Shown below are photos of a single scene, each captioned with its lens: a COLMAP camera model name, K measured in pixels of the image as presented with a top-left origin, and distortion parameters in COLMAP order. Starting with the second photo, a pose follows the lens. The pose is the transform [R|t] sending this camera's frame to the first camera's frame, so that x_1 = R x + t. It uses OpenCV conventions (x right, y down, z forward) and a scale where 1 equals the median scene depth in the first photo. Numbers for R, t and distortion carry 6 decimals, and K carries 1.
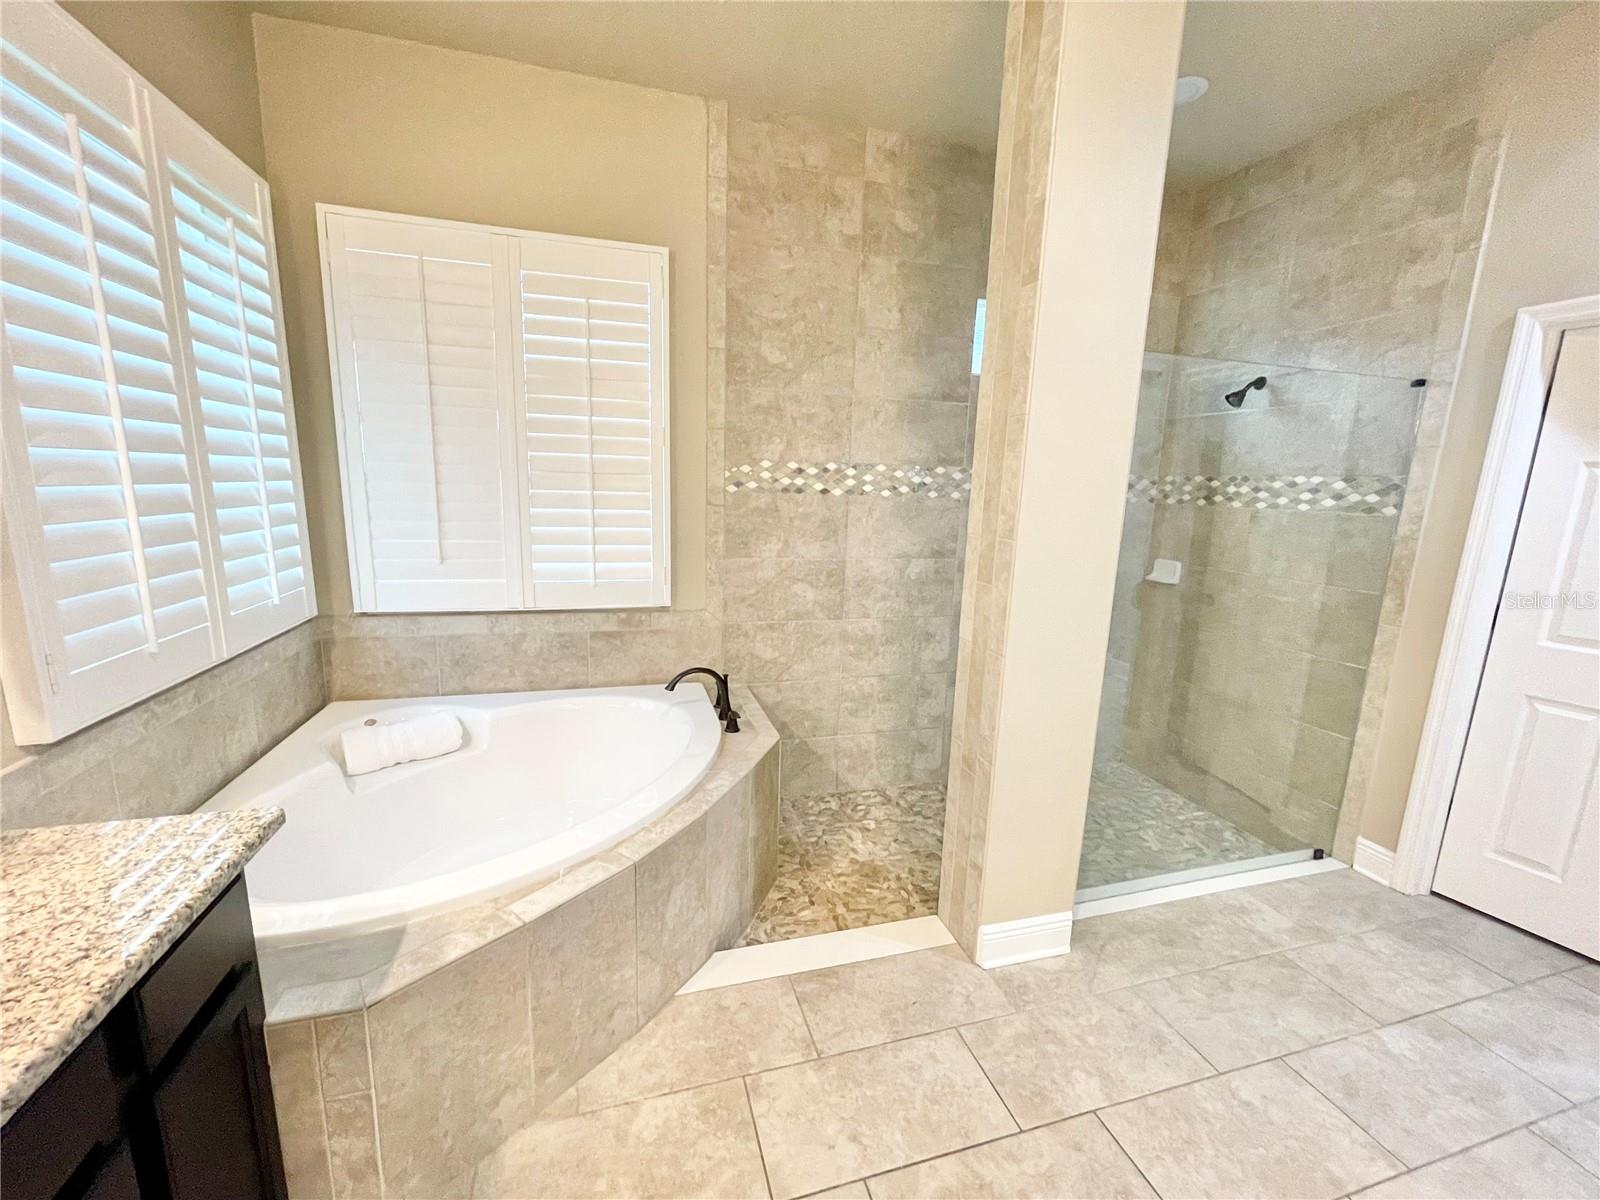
lens RADIAL K [[643.9, 0, 794.2], [0, 643.9, 601.1], [0, 0, 1]] dist [-0.002472, 0.000467]
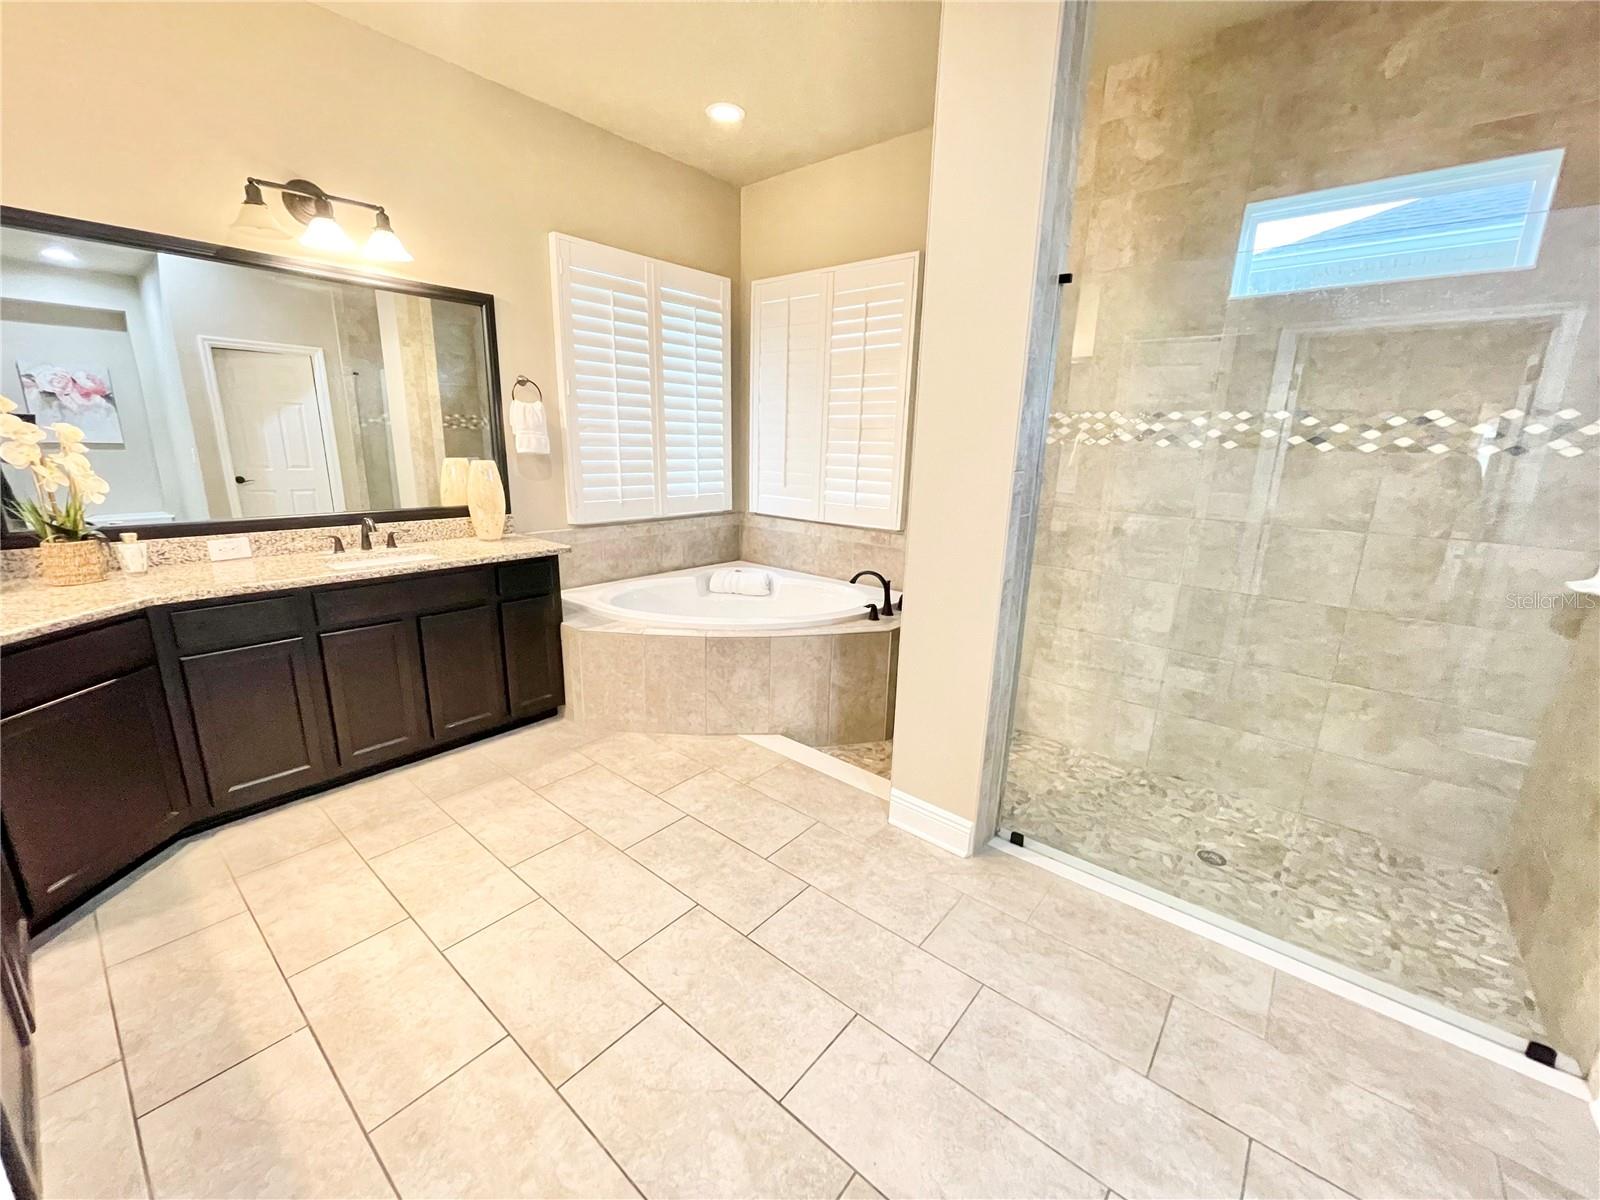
lens RADIAL K [[643.9, 0, 794.2], [0, 643.9, 601.1], [0, 0, 1]] dist [-0.002472, 0.000467]
pose [[0.555368, 0.185040, -0.810757, 0.847424], [-0.160100, 0.980483, 0.114108, 0.036966], [0.816048, 0.066430, 0.574154, 0.093762]]
